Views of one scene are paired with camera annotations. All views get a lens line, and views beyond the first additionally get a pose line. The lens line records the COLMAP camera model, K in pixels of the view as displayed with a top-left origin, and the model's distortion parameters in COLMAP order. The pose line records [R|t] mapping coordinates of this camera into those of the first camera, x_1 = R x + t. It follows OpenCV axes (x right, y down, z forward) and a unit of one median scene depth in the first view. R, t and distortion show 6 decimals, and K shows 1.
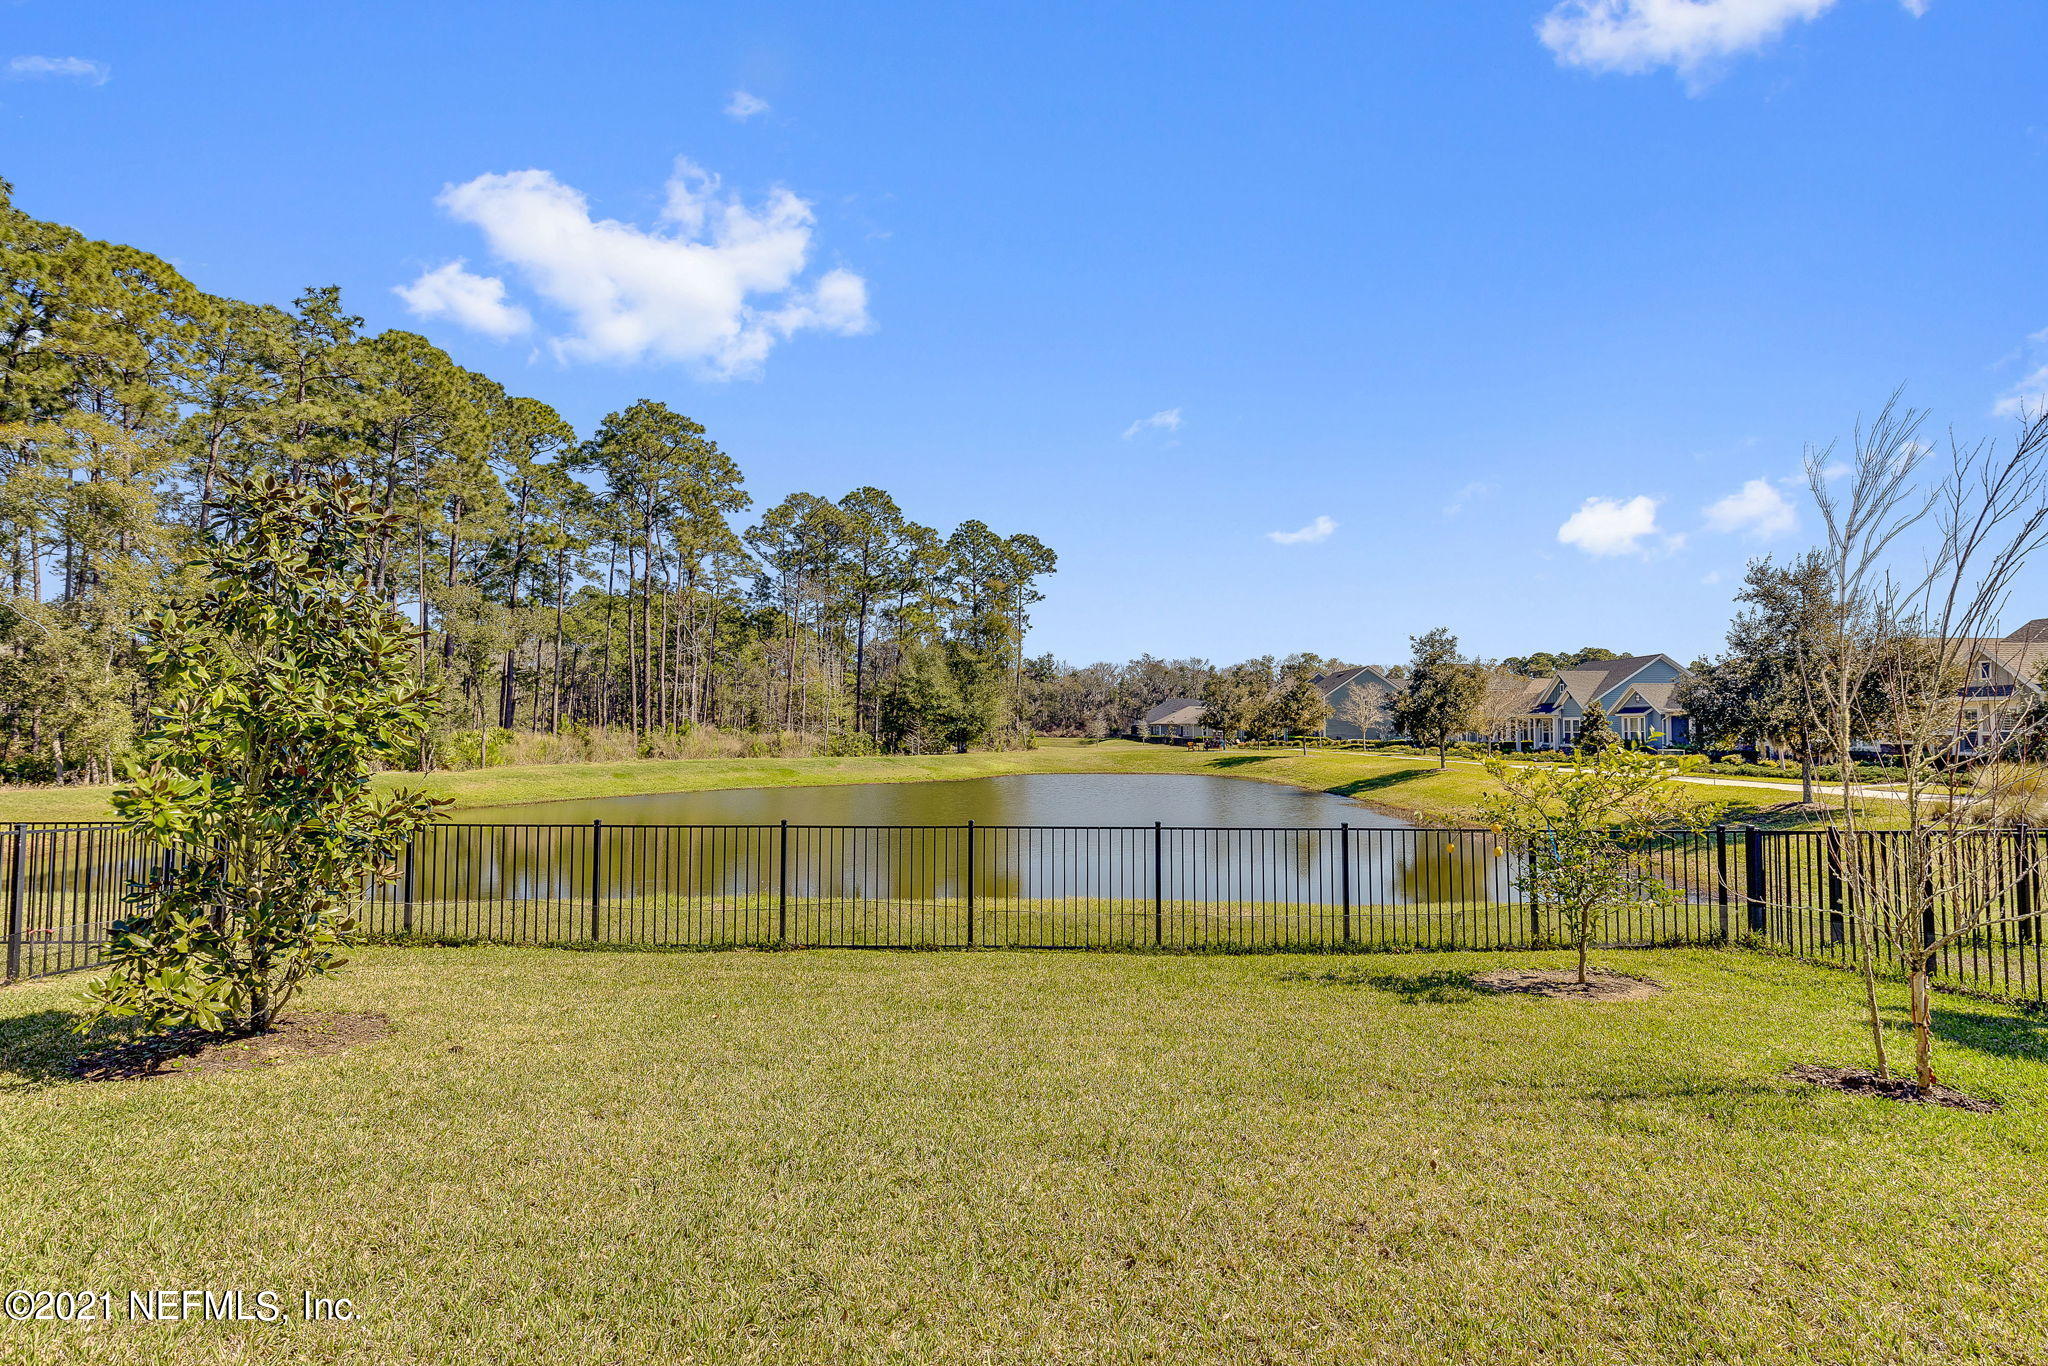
lens RADIAL K [[951.1, 0, 1043.4], [0, 951.1, 691.2], [0, 0, 1]] dist [0.000563, 0.000946]
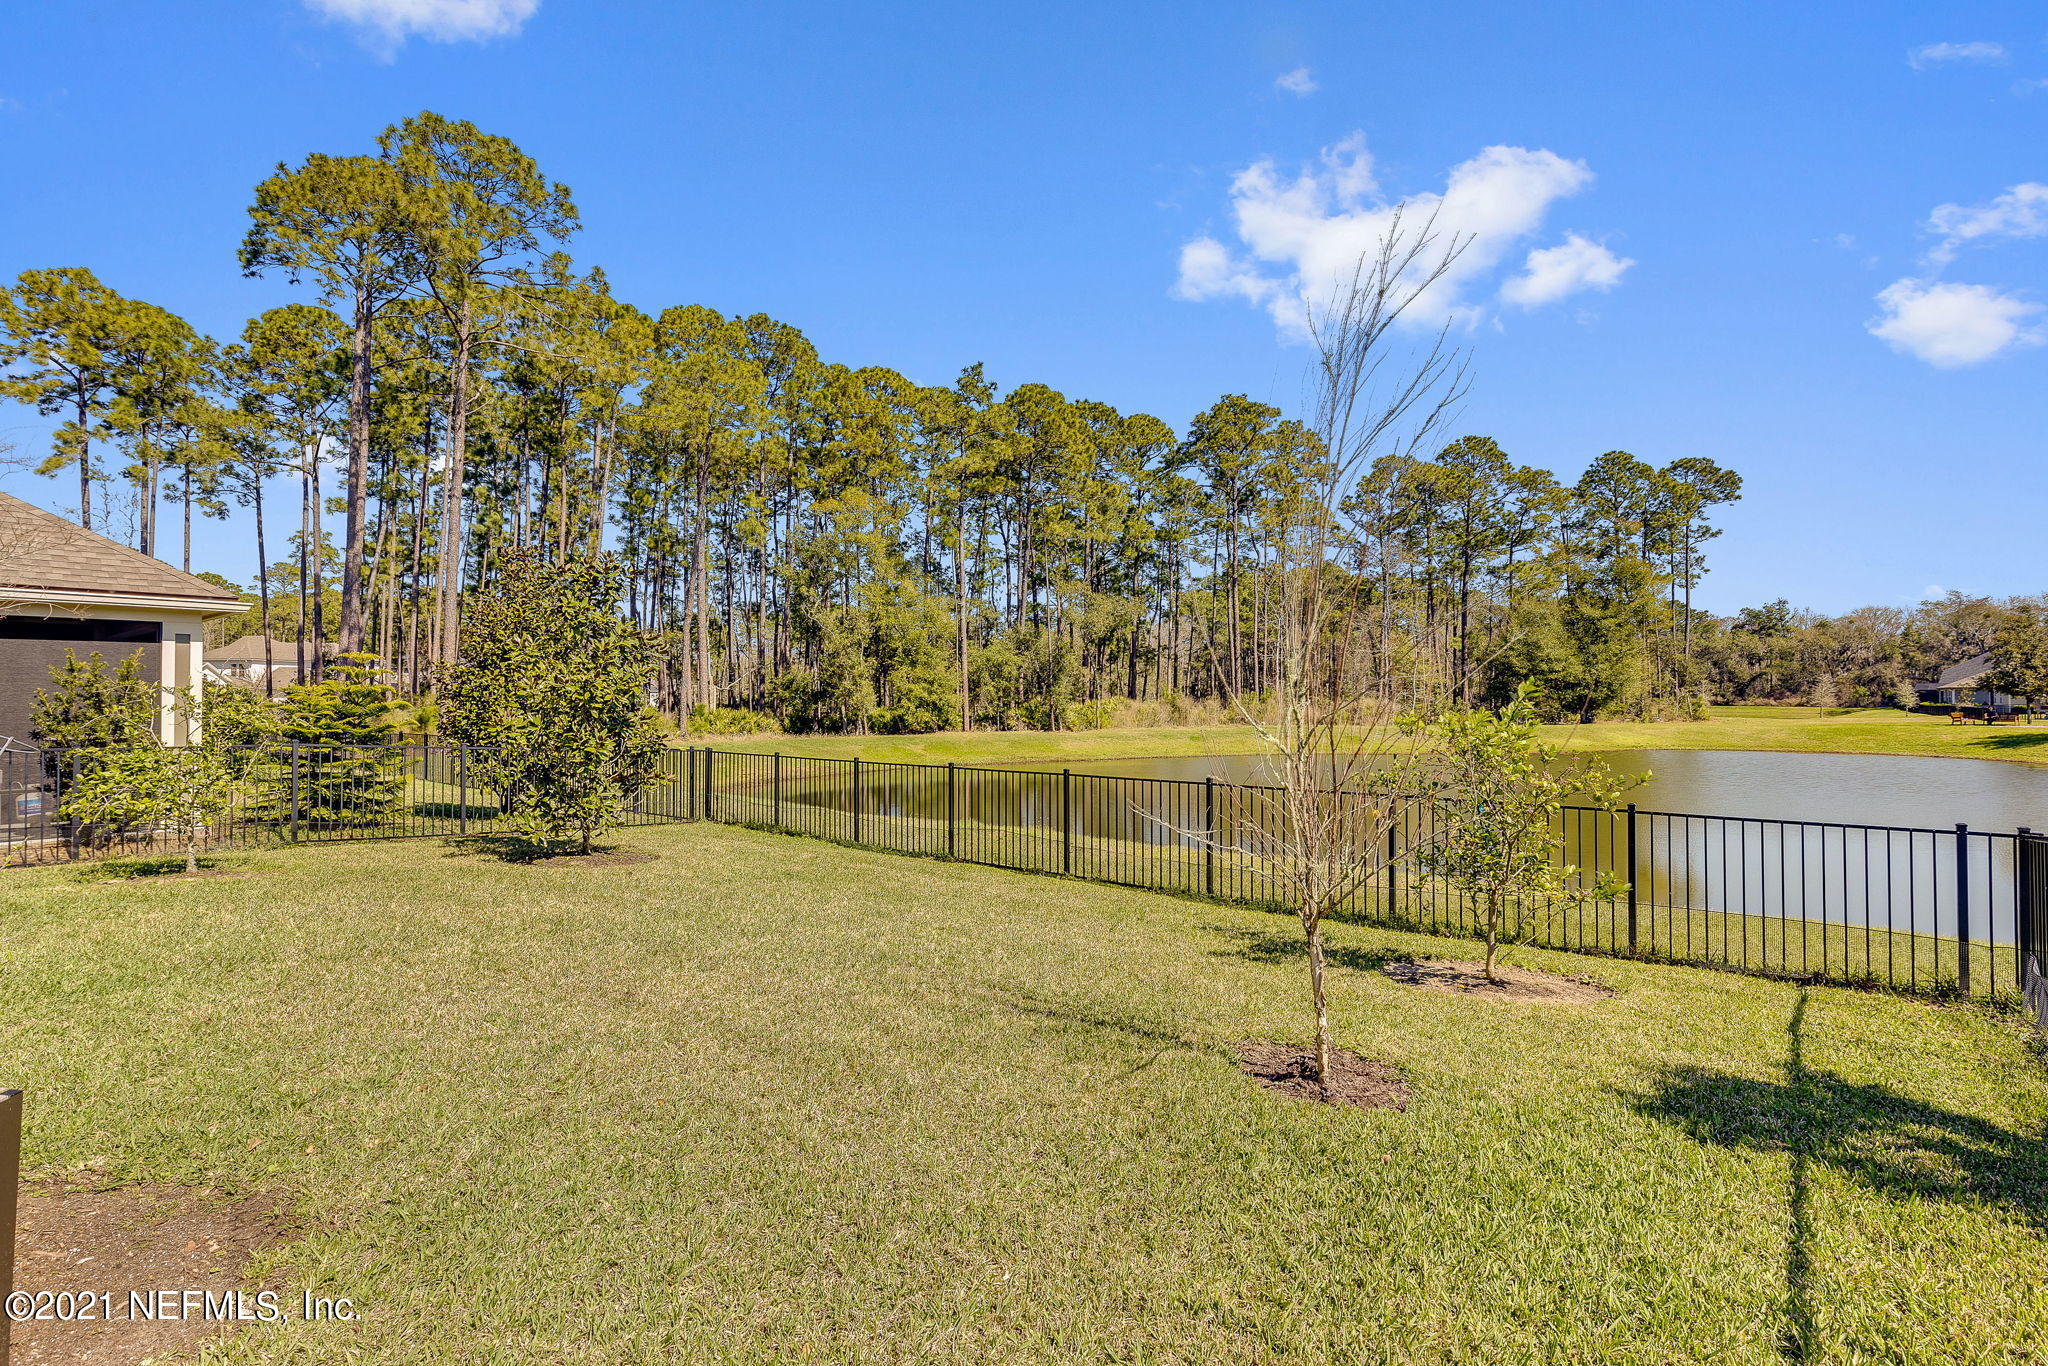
lens RADIAL K [[951.1, 0, 1043.4], [0, 951.1, 691.2], [0, 0, 1]] dist [0.000563, 0.000946]
pose [[0.775702, -0.008587, -0.631041, 0.081630], [0.029128, 0.999329, 0.022206, 0.001471], [0.630427, -0.035606, 0.775432, 0.008724]]
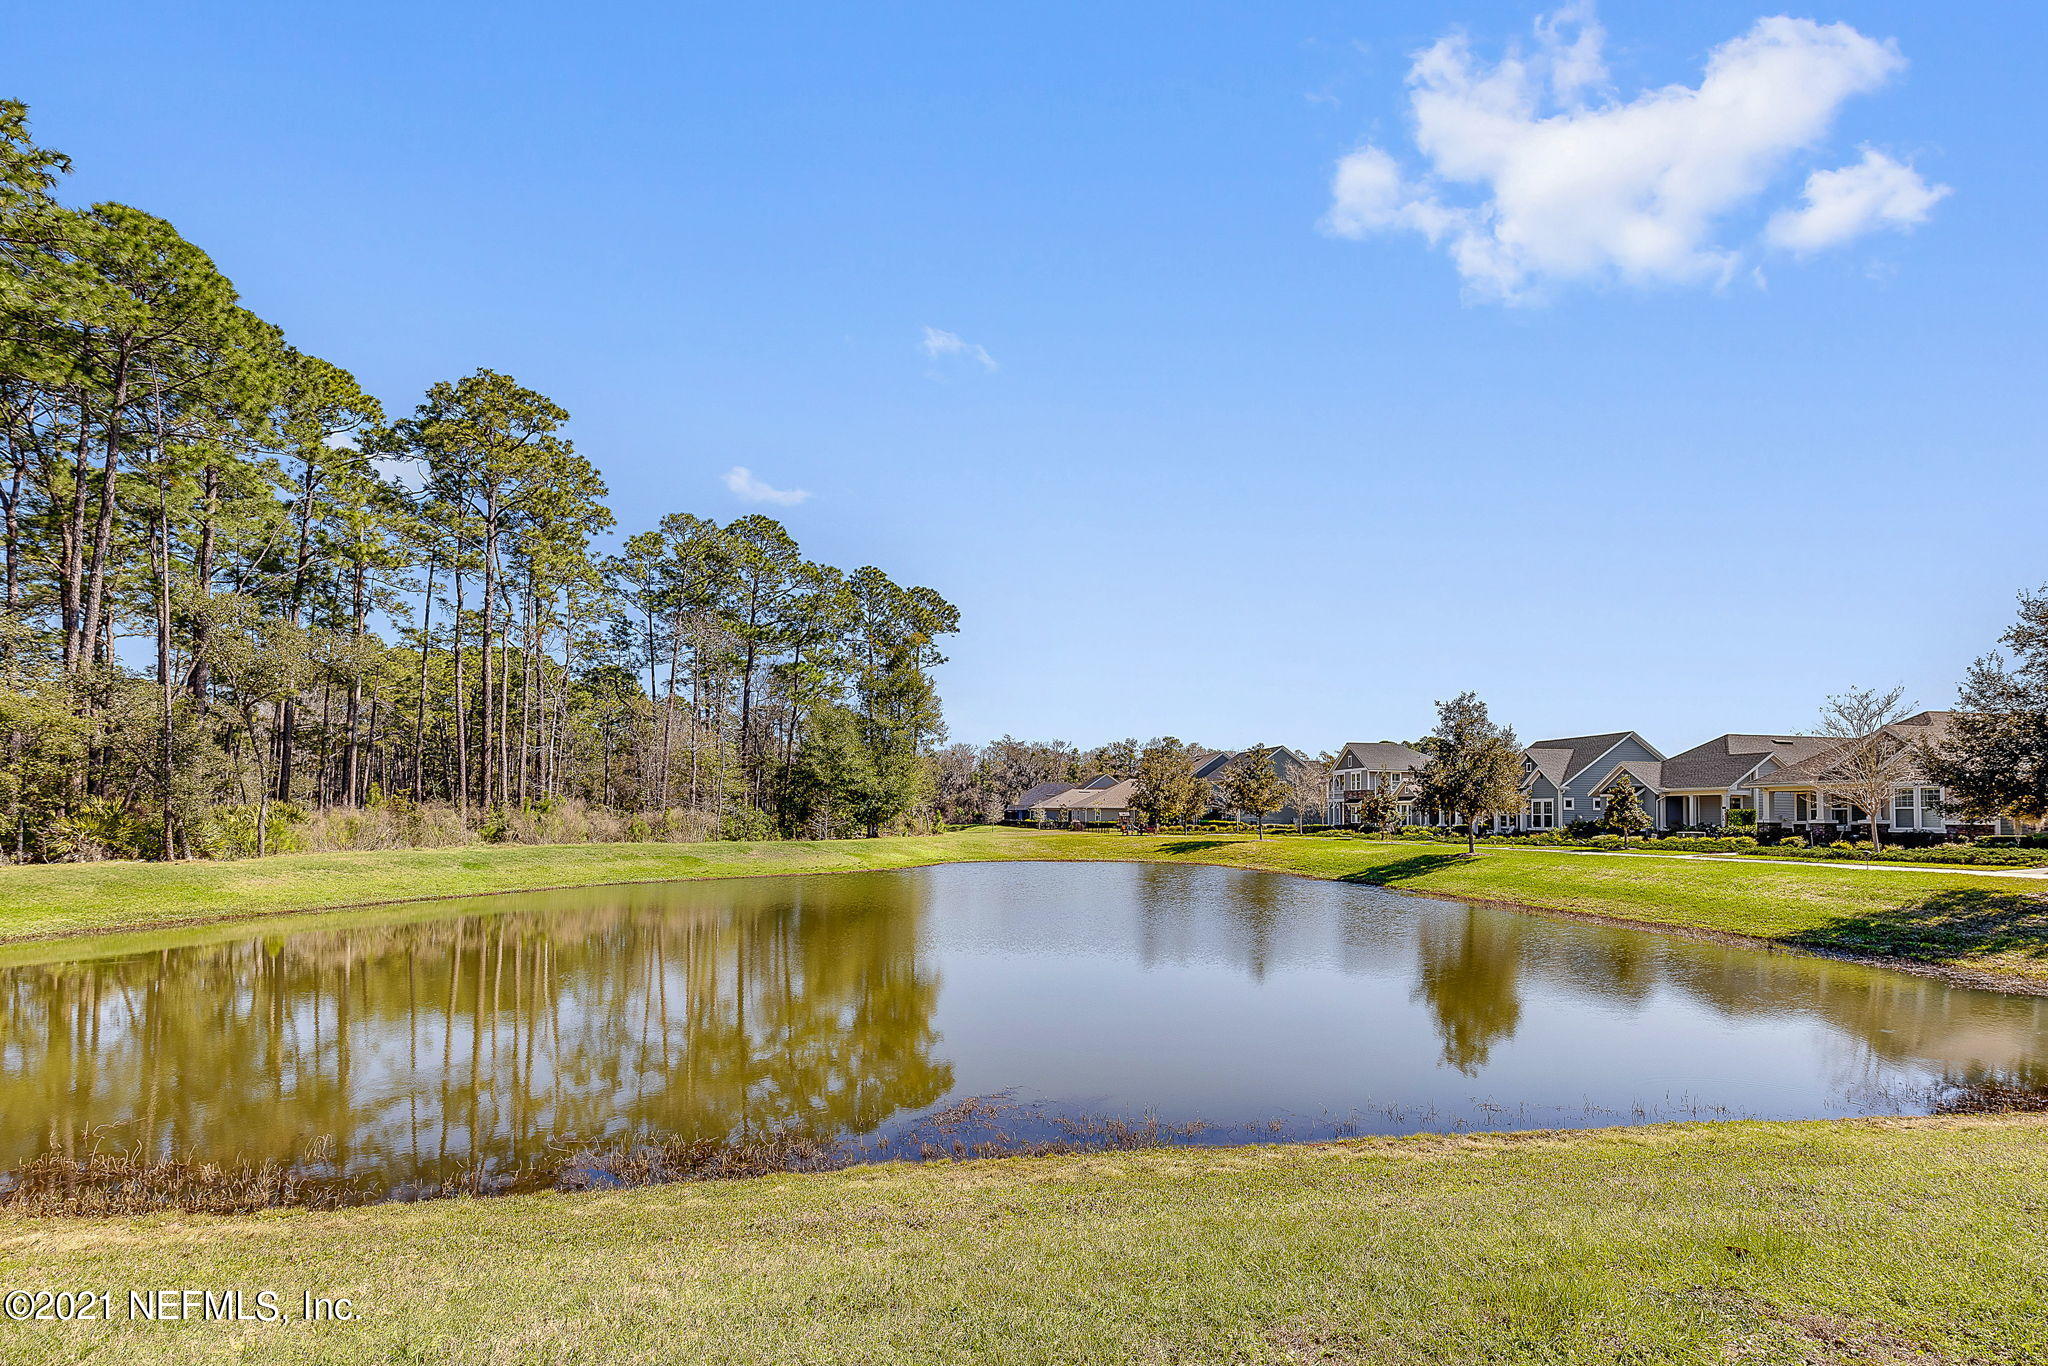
lens RADIAL K [[982.6, 0, 1017.9], [0, 982.6, 789.6], [0, 0, 1]] dist [0.000373, -0.000109]
pose [[0.987579, 0.007000, 0.156970, -0.097975], [-0.008816, 0.999902, 0.010881, 0.012314], [-0.156879, -0.012129, 0.987543, 0.127121]]
